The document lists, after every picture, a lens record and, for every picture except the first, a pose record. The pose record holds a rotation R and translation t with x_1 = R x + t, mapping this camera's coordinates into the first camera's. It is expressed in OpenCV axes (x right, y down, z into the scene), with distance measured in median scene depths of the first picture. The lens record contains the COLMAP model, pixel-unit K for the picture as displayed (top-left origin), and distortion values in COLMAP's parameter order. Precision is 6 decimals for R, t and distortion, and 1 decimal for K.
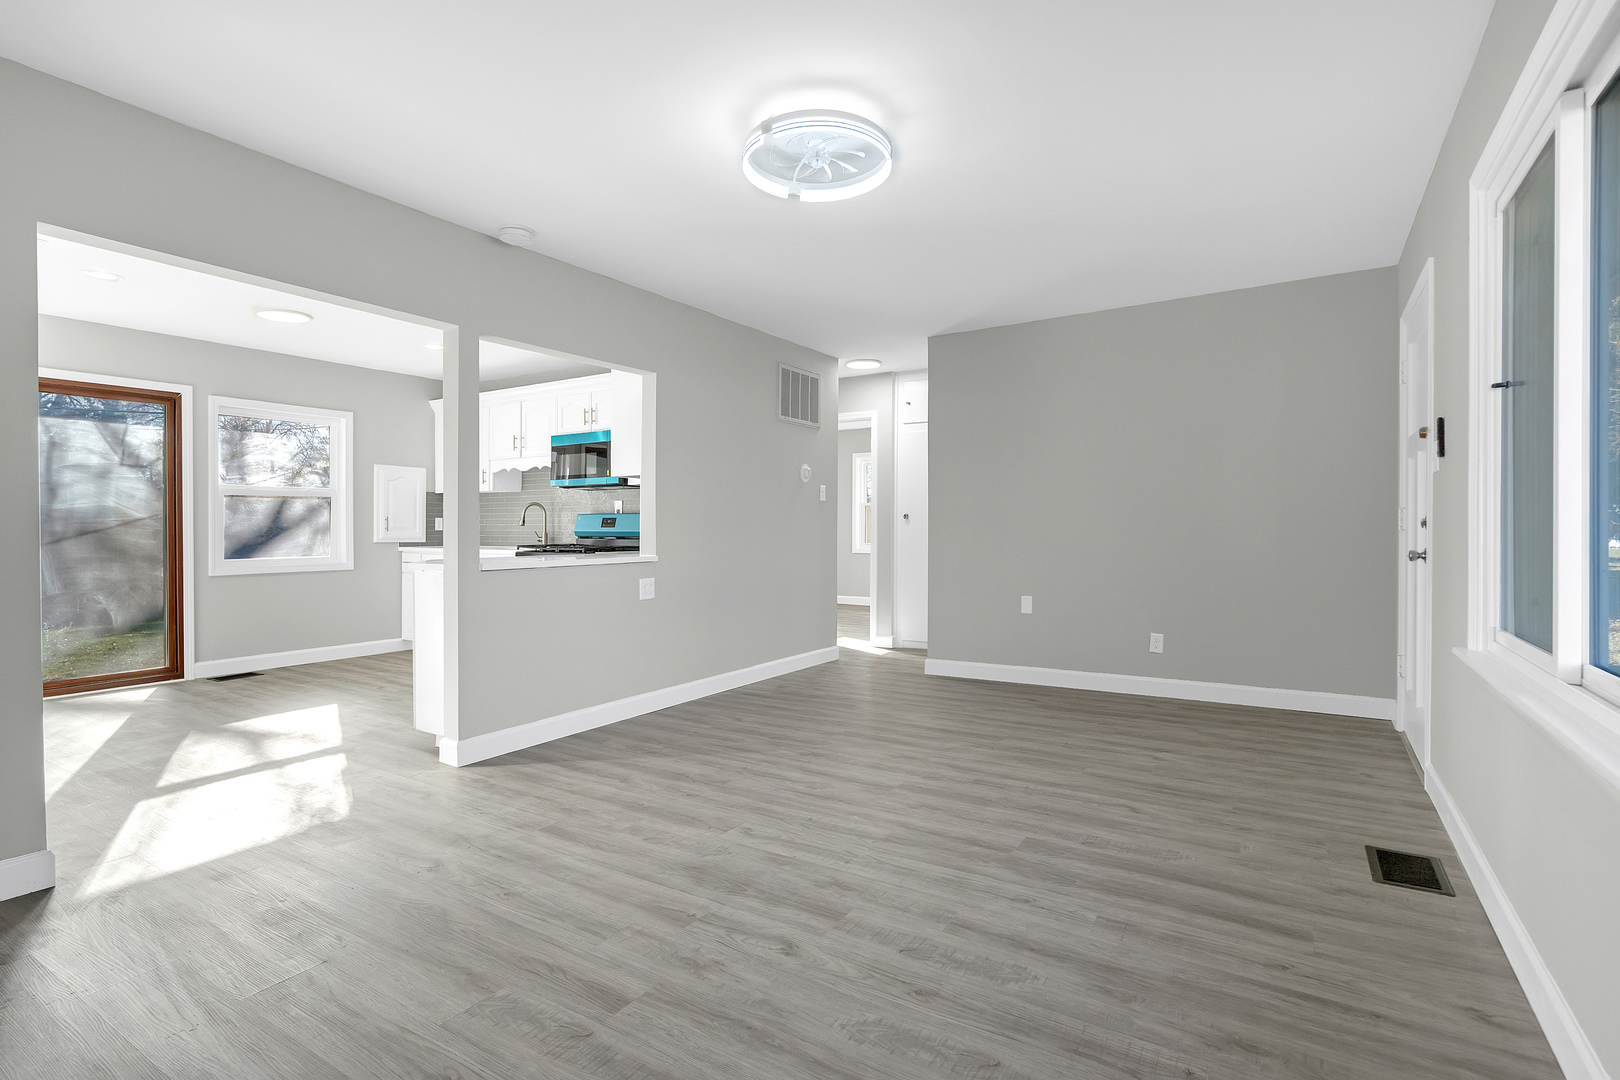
lens RADIAL K [[767.2, 0, 814.3], [0, 767.2, 536.0], [0, 0, 1]] dist [0.001924, -0.000469]
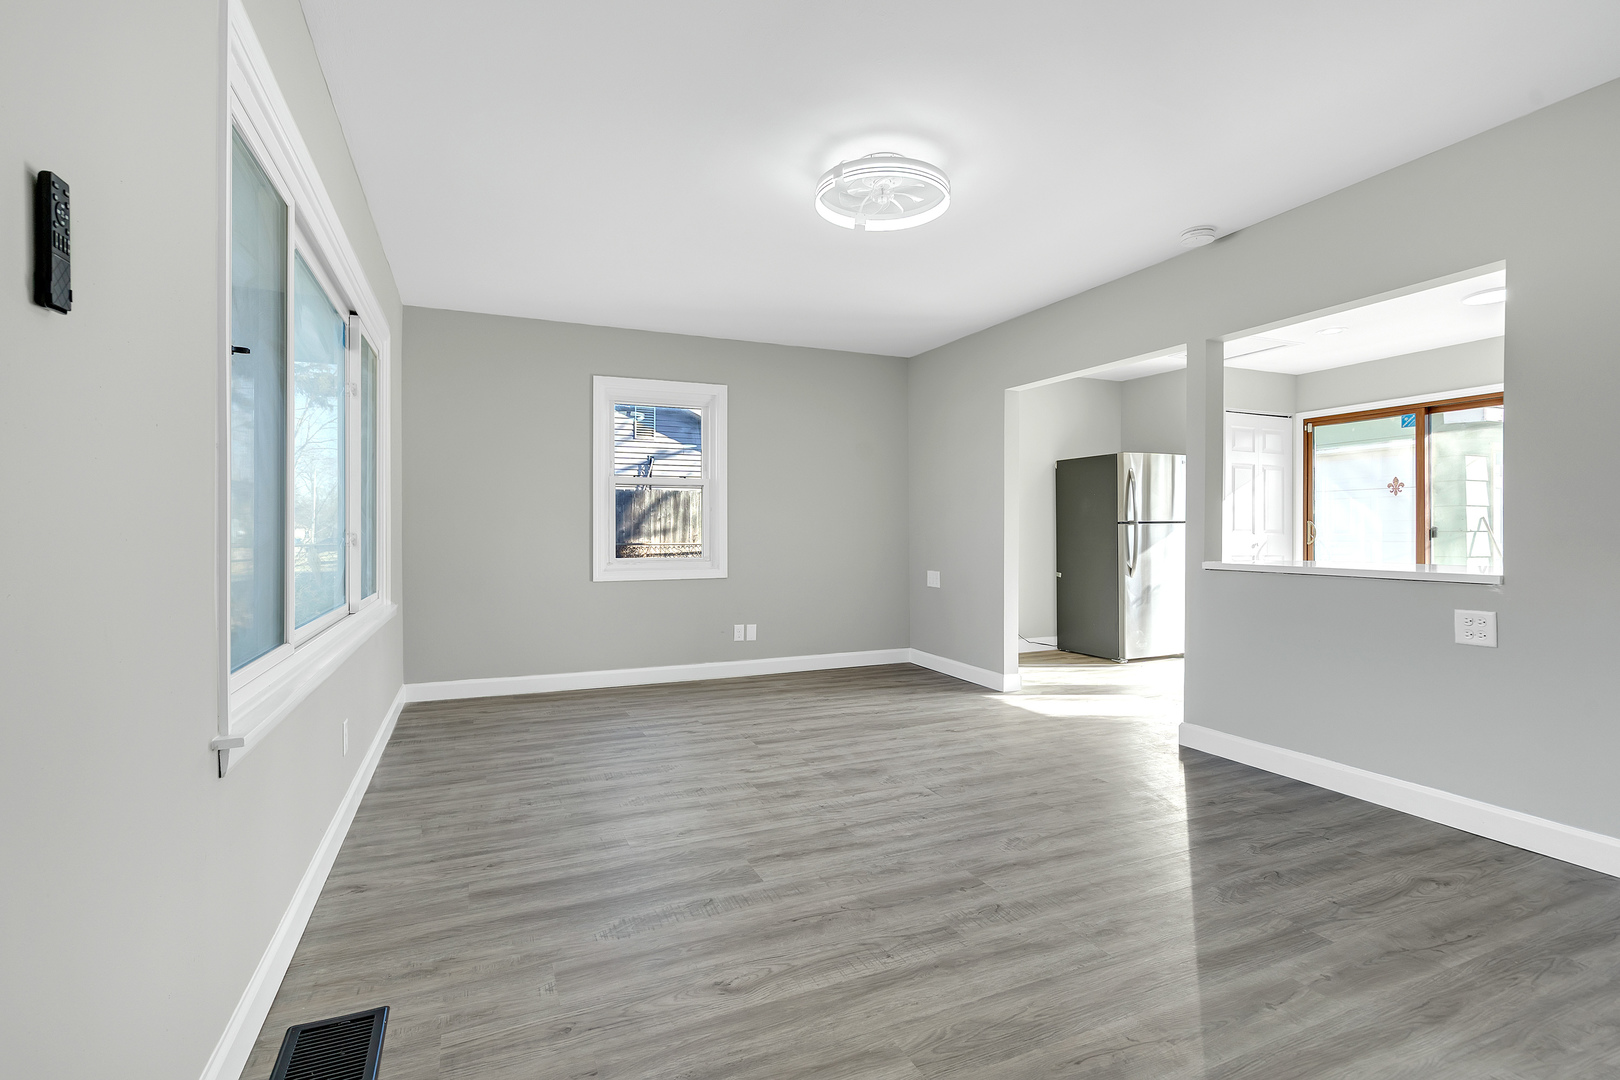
lens RADIAL K [[767.2, 0, 814.5], [0, 767.2, 532.9], [0, 0, 1]] dist [0.001924, -0.000469]
pose [[-0.561603, 0.009260, -0.827355, 1.091867], [0.000524, 0.999941, 0.010836, -0.023204], [0.827407, 0.005652, -0.561575, 1.732873]]
